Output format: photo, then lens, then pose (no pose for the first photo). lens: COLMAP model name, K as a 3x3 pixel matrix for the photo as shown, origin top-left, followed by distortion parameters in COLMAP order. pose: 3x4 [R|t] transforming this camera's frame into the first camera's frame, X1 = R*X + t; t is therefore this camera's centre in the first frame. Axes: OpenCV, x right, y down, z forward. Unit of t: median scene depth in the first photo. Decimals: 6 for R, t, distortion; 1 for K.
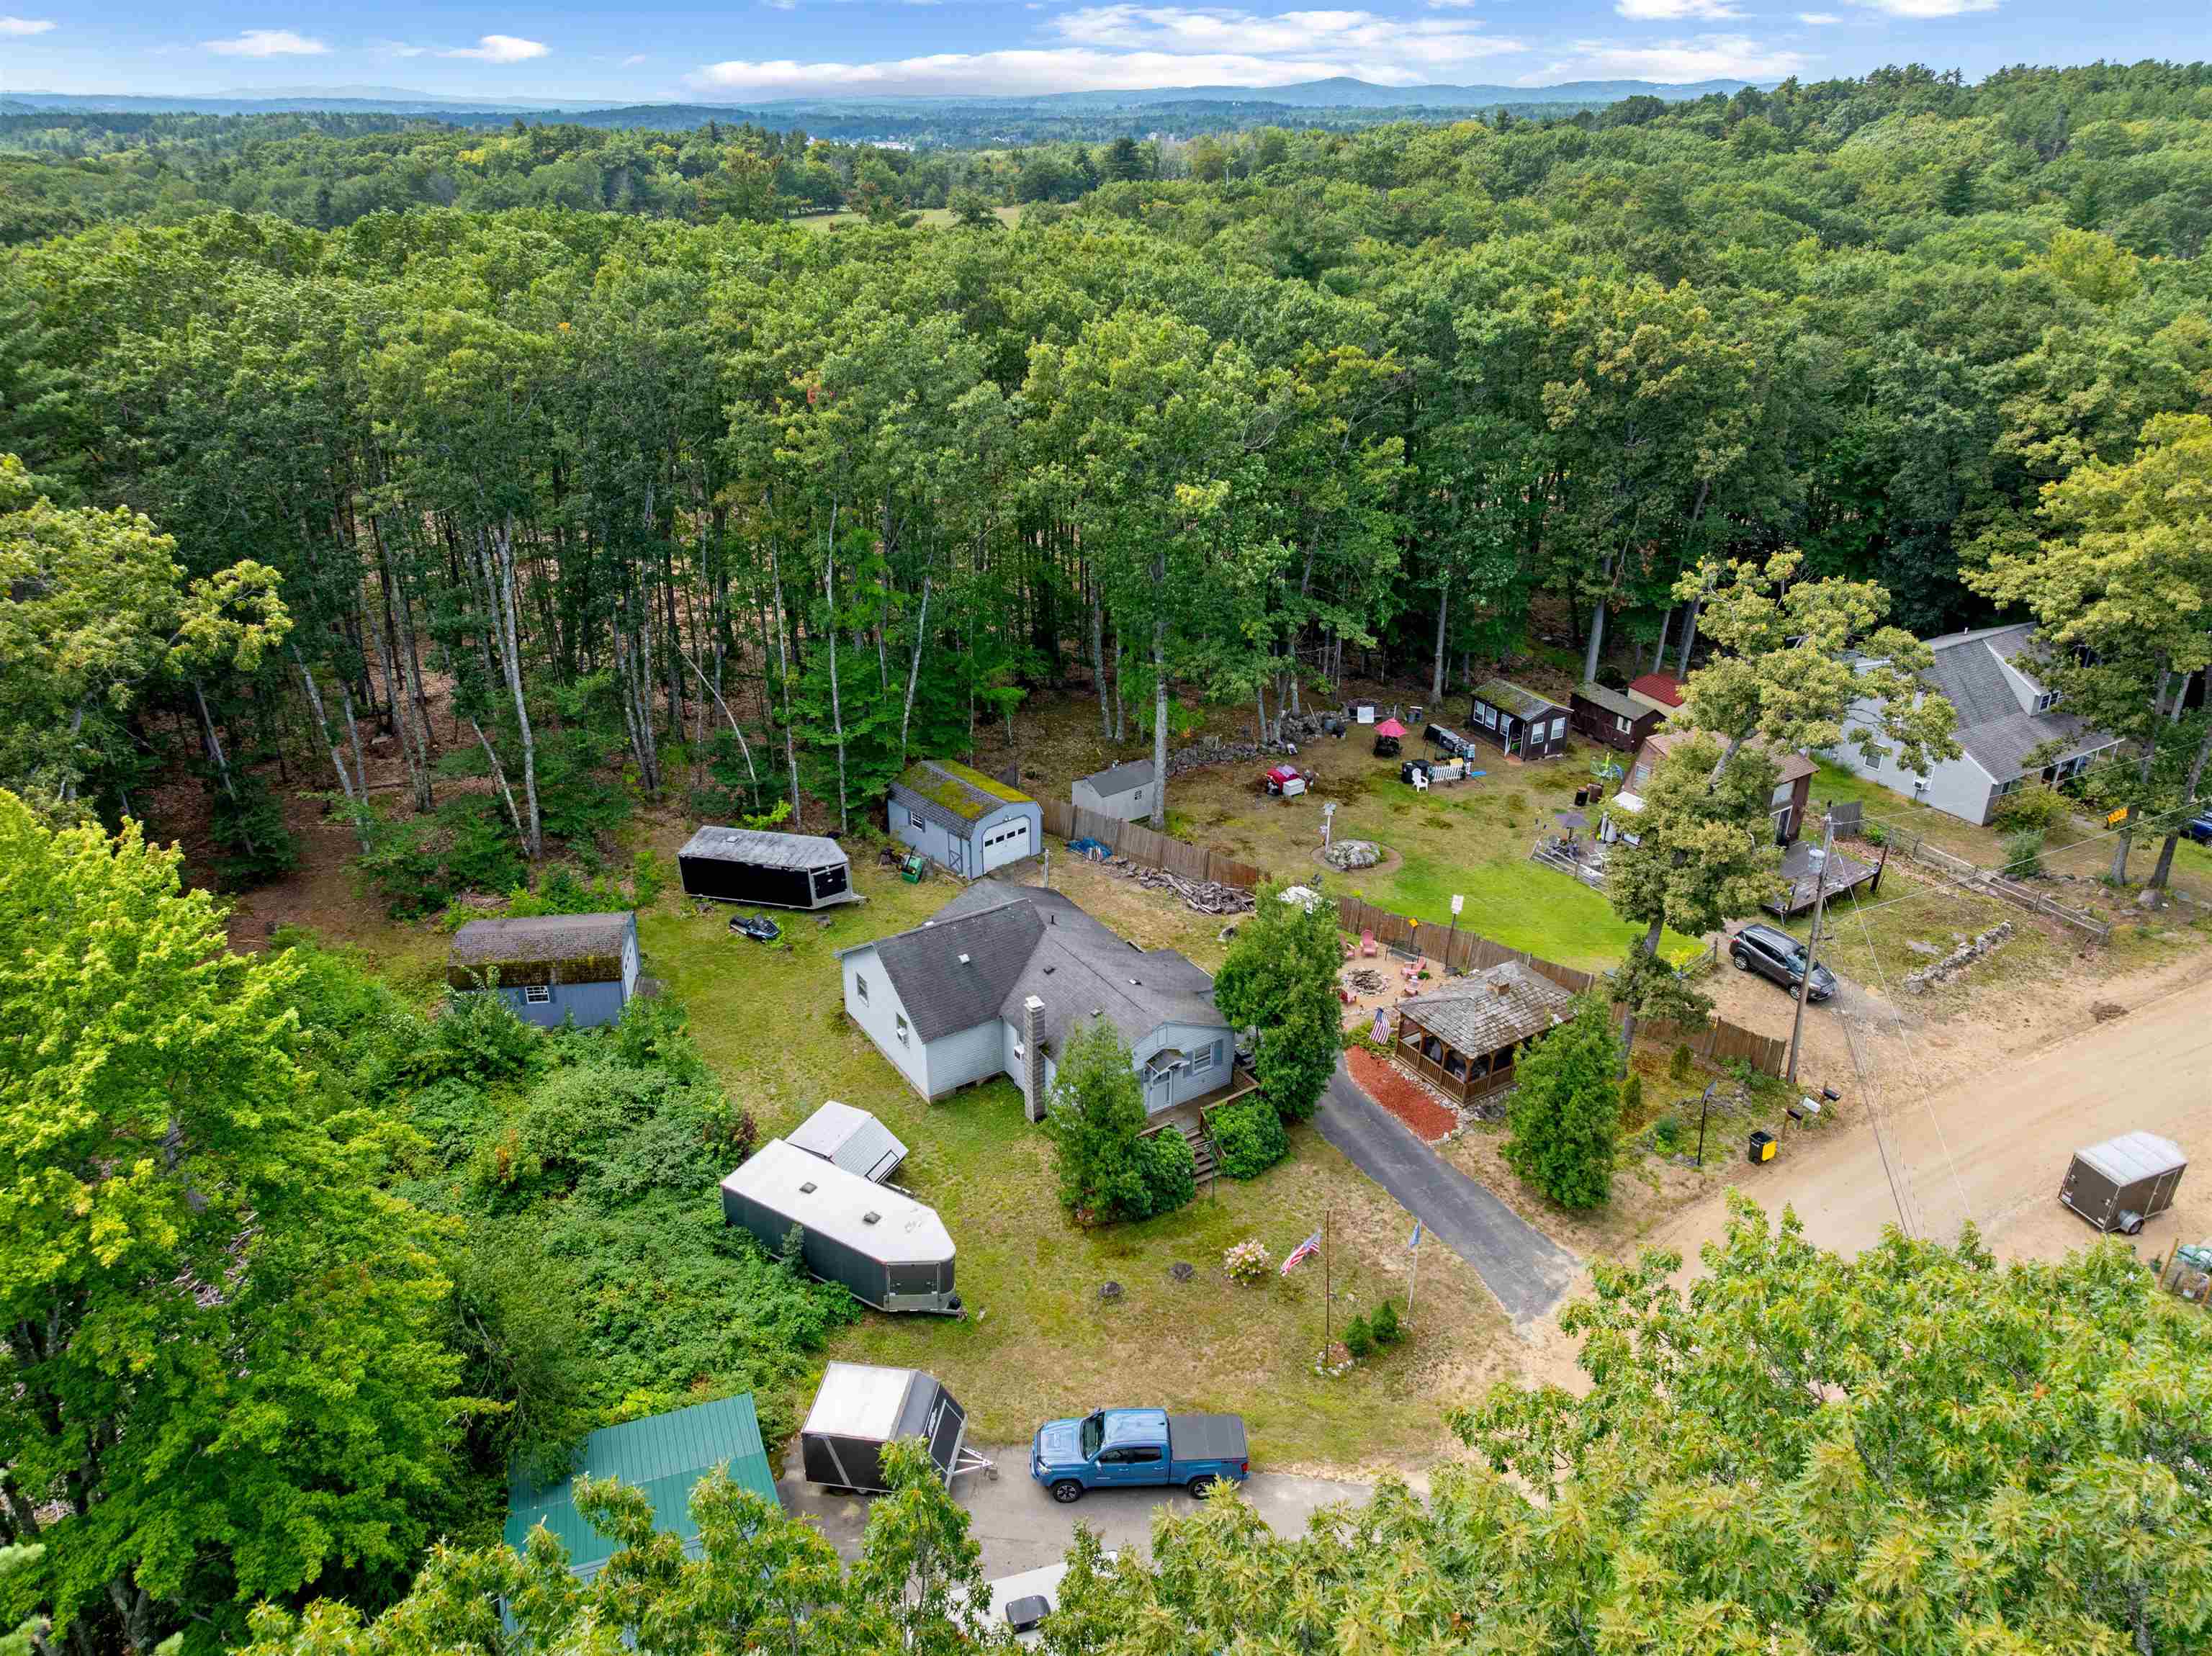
lens RADIAL K [[1559.9, 0, 1105.7], [0, 1559.9, 844.2], [0, 0, 1]] dist [-0.044788, 0.019784]
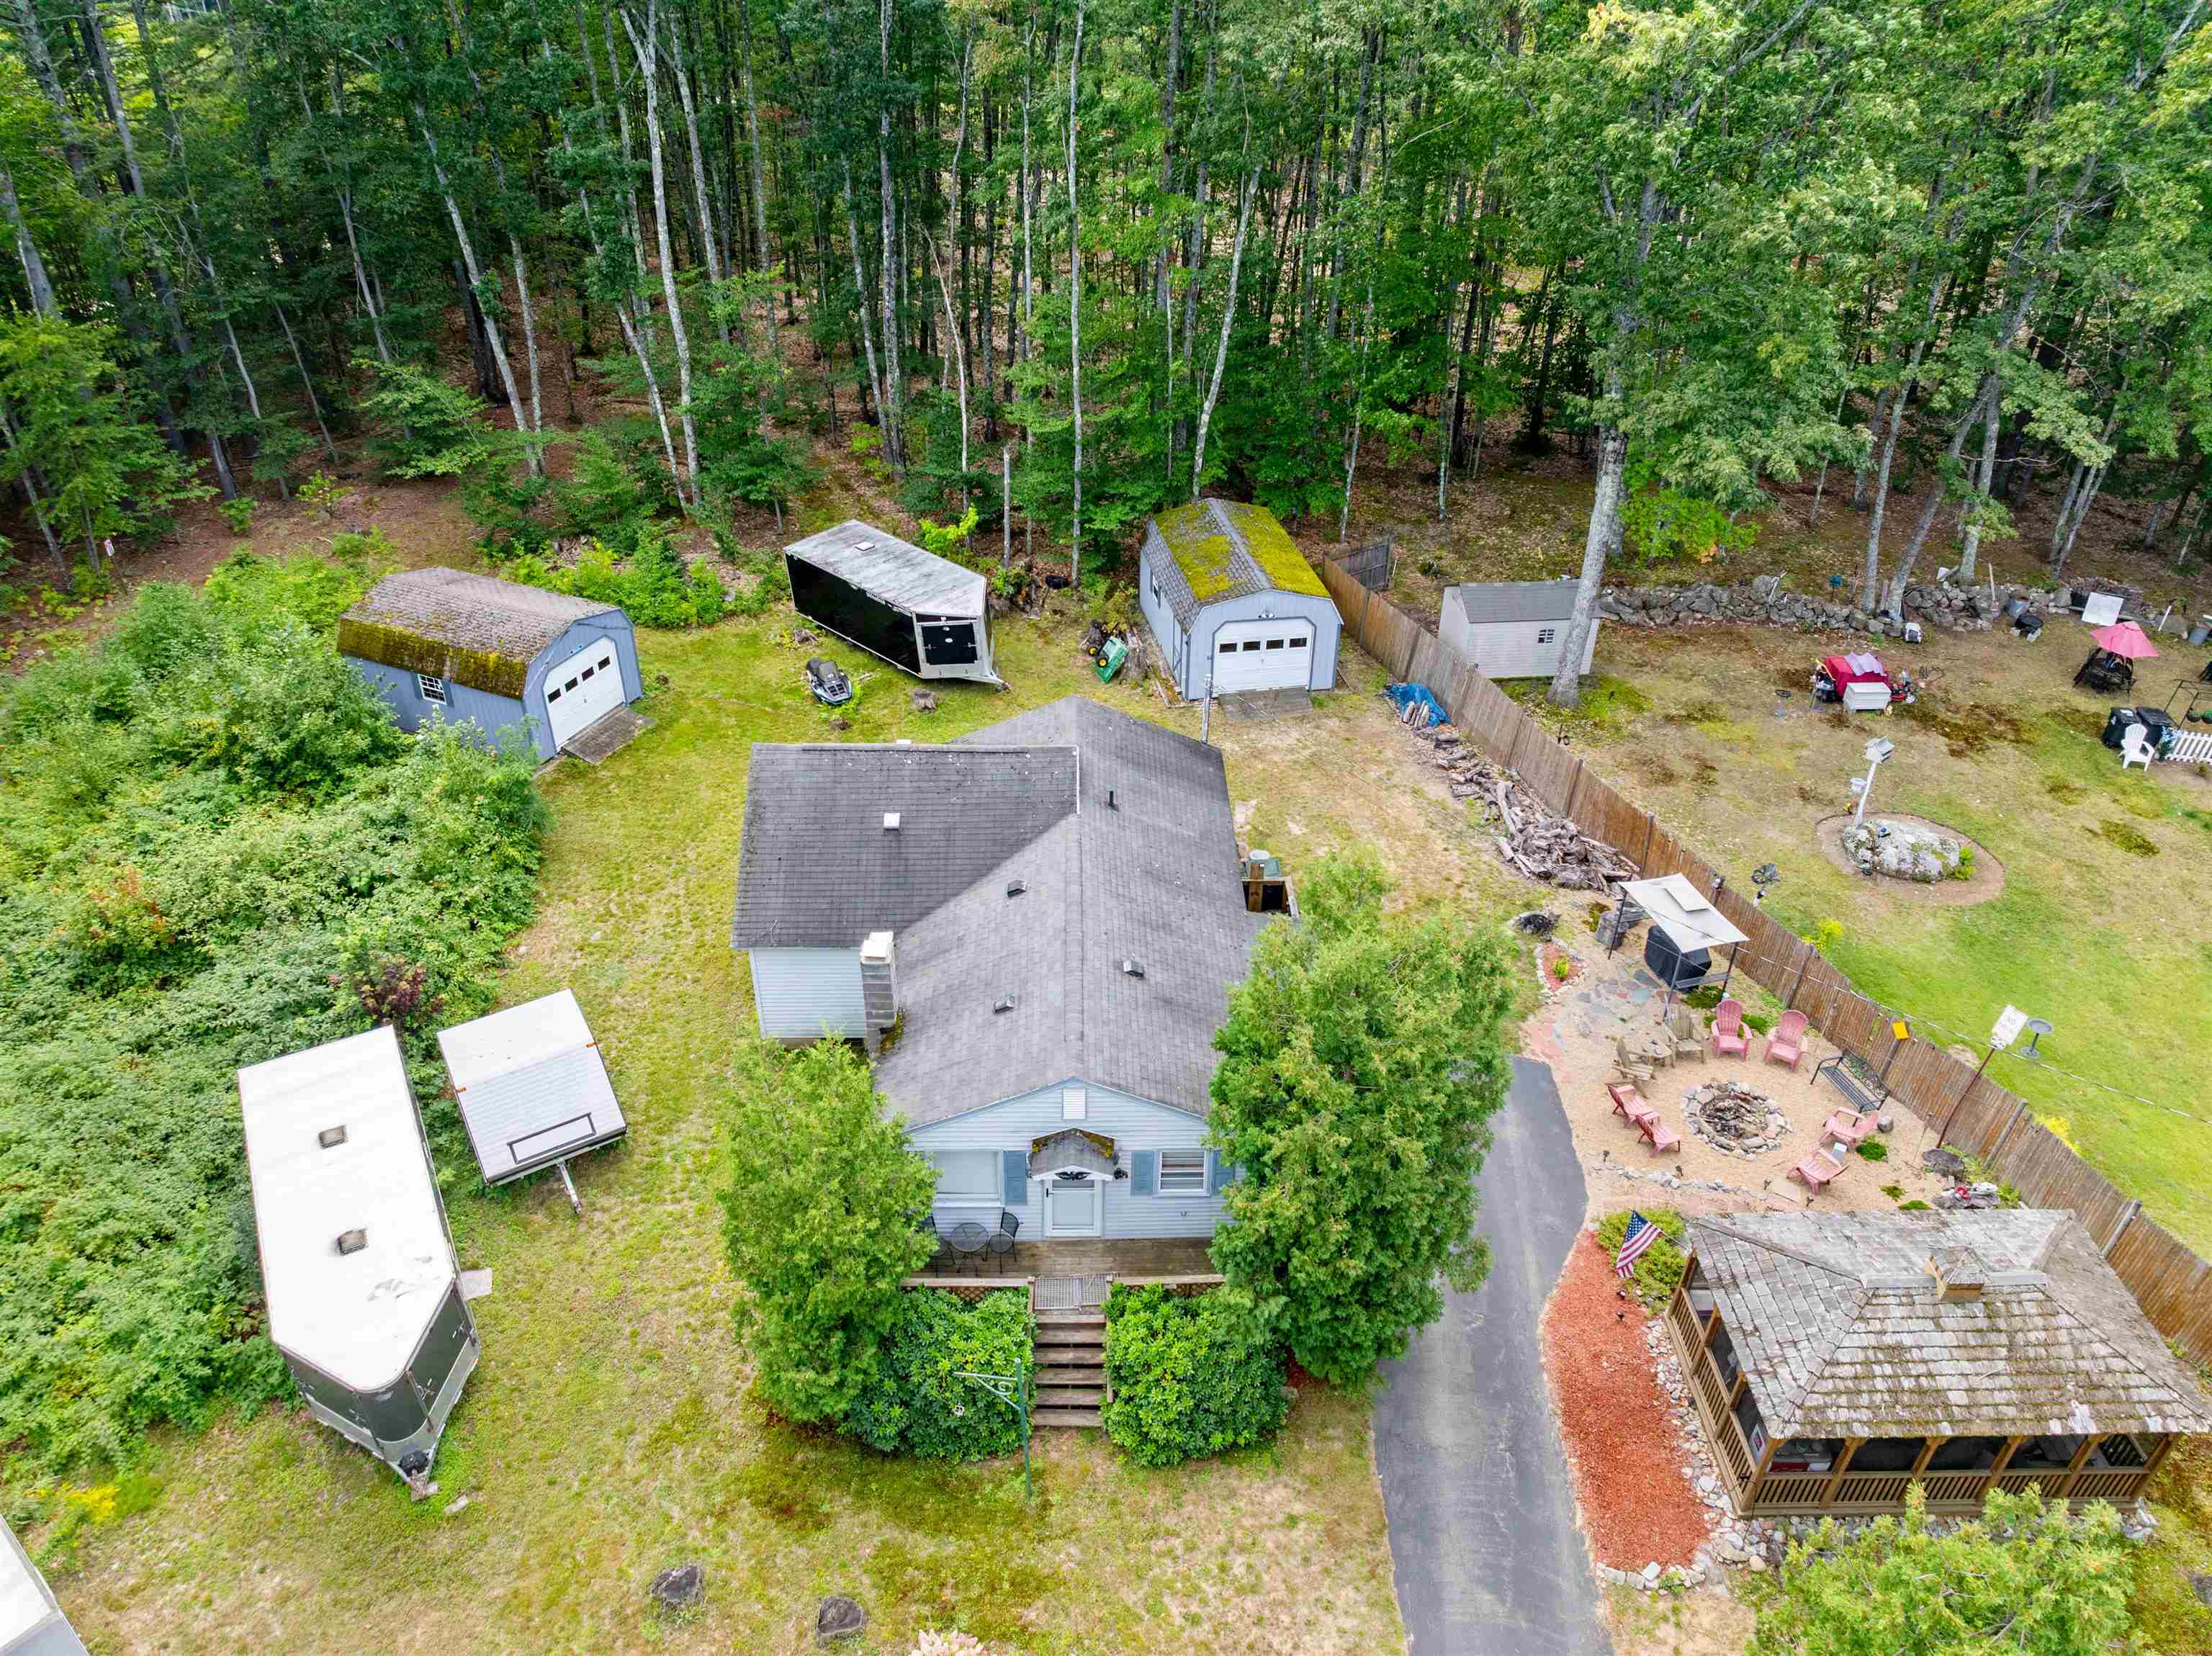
lens RADIAL K [[1559.9, 0, 1098.5], [0, 1559.9, 814.8], [0, 0, 1]] dist [-0.044788, 0.019784]
pose [[0.843954, 0.292285, -0.449790, 0.179359], [-0.236046, 0.955320, 0.177890, -0.035793], [0.481688, -0.043960, 0.875240, 0.471395]]
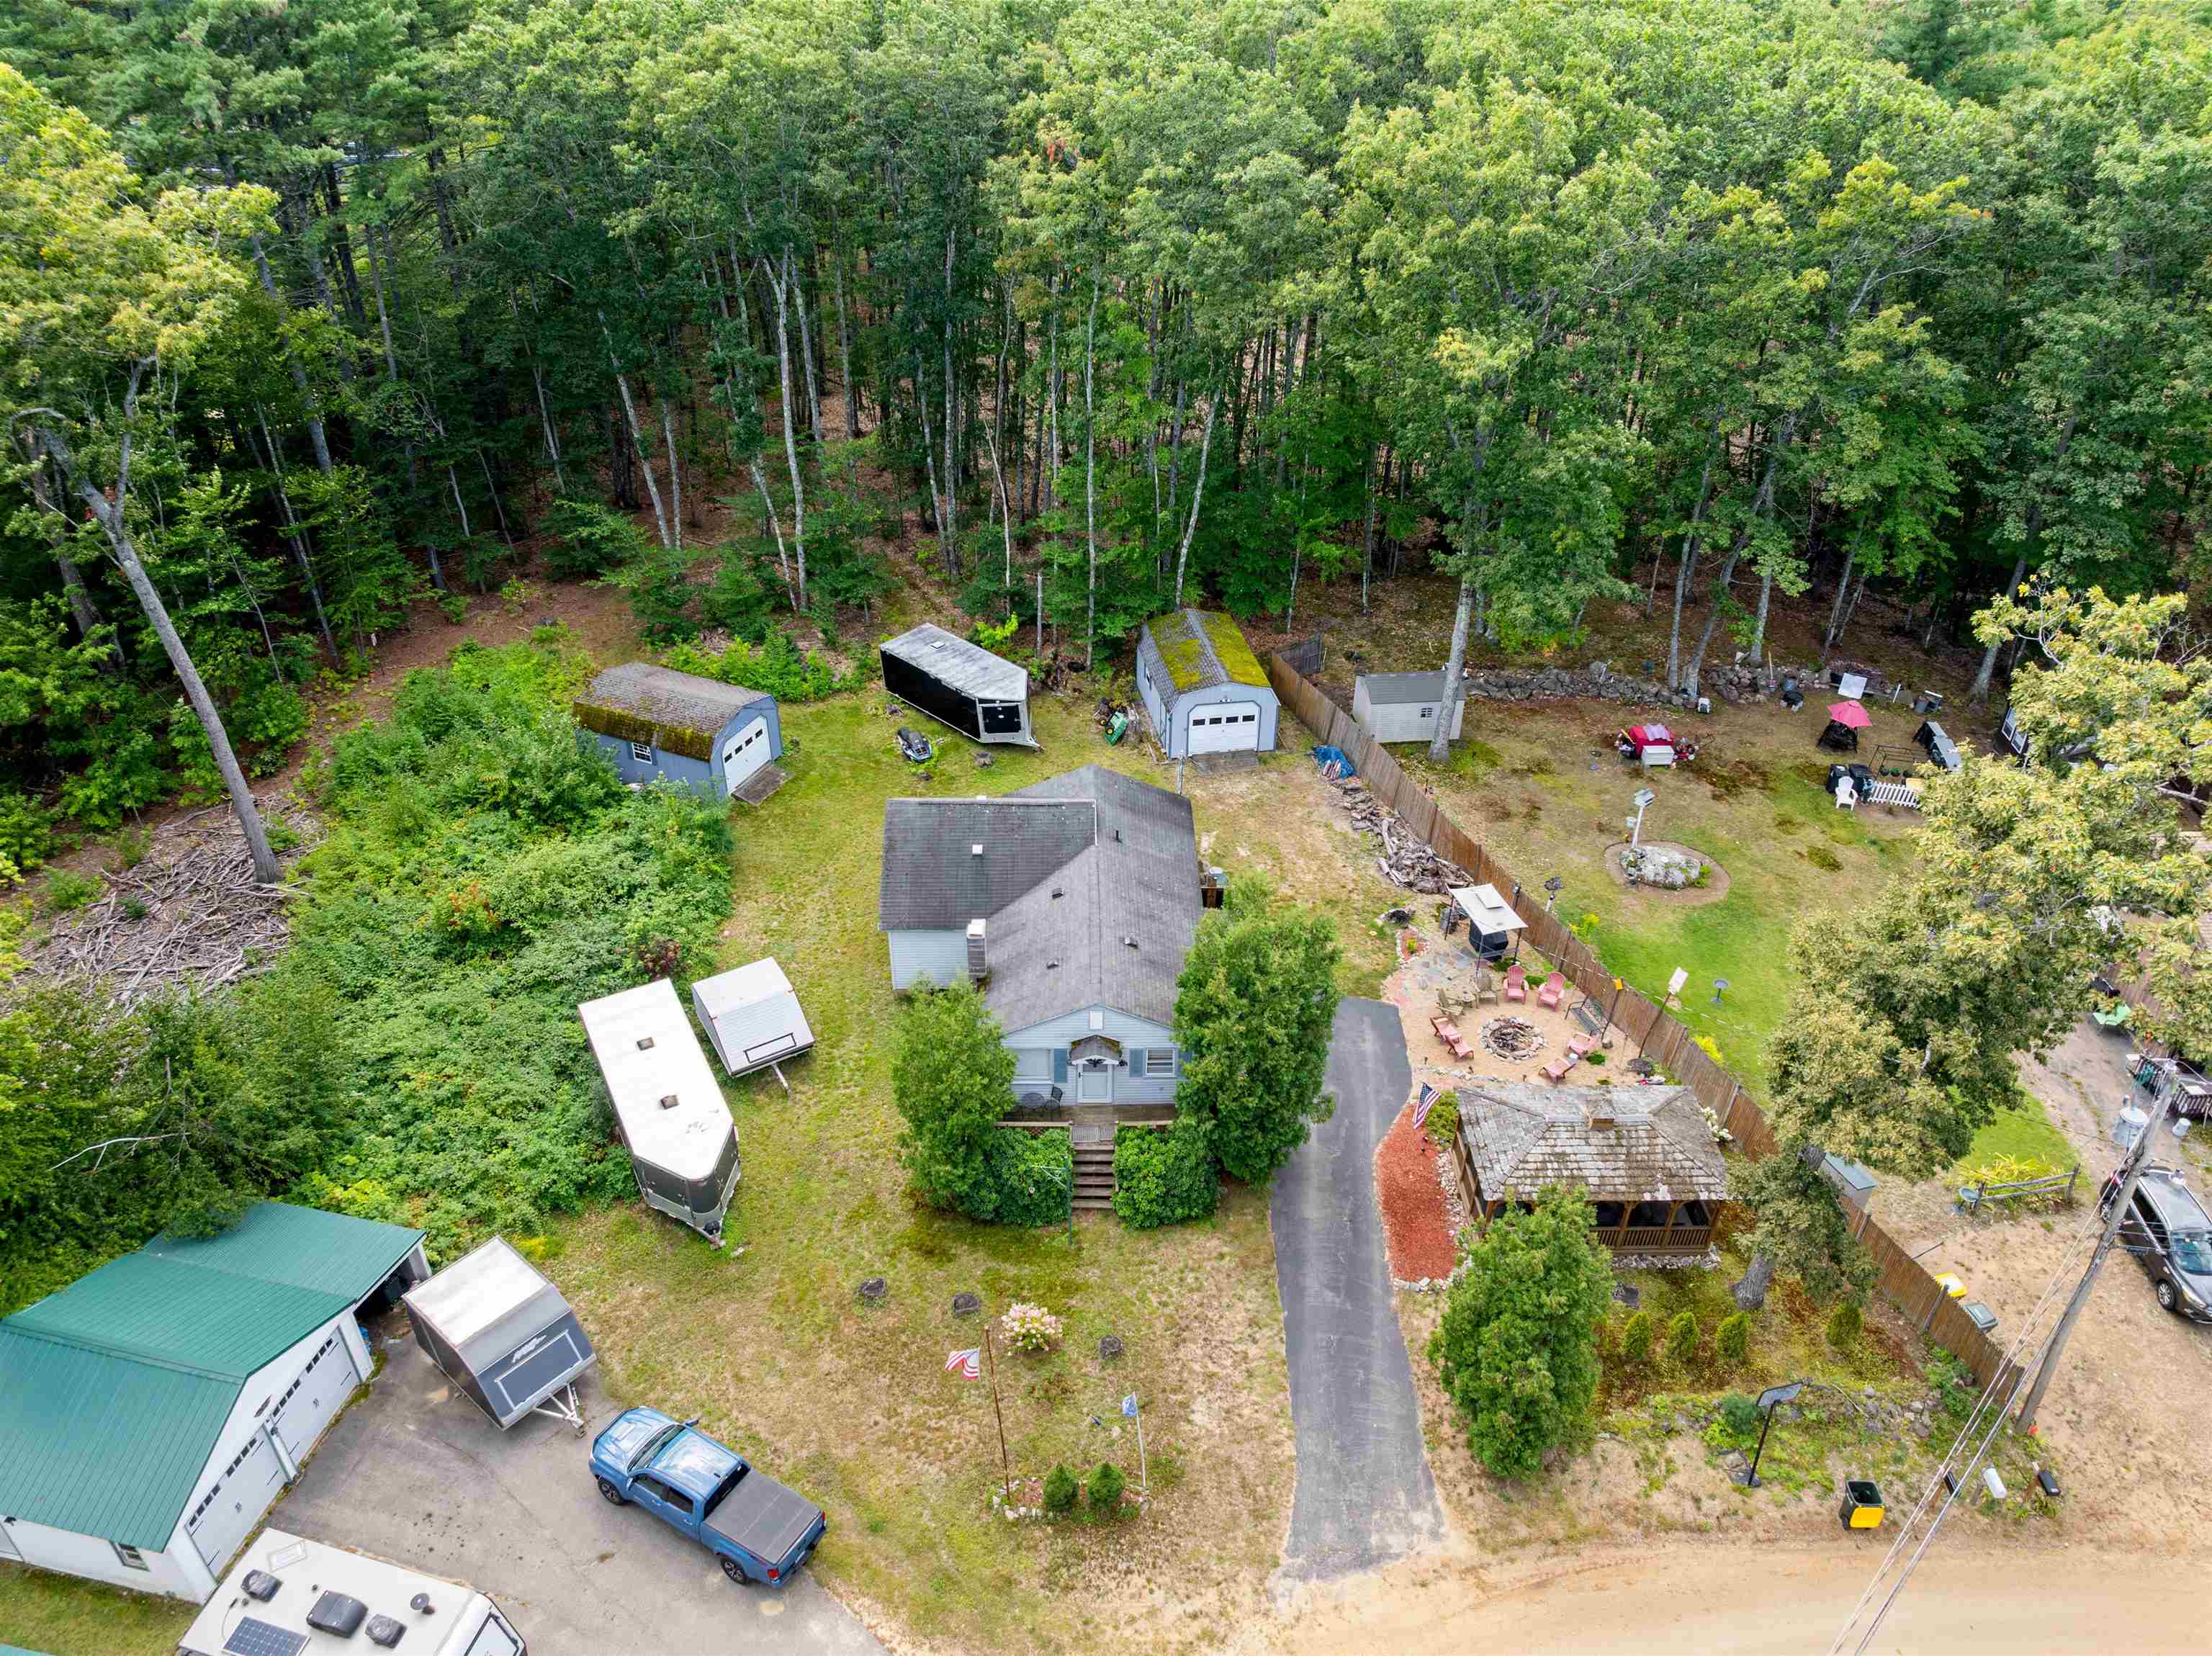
lens RADIAL K [[1559.9, 0, 1106.2], [0, 1559.9, 813.9], [0, 0, 1]] dist [-0.044788, 0.019784]
pose [[0.845760, 0.292556, -0.446207, 0.288549], [-0.237921, 0.955318, 0.175389, -0.094236], [0.477580, -0.042175, 0.877575, 0.241706]]
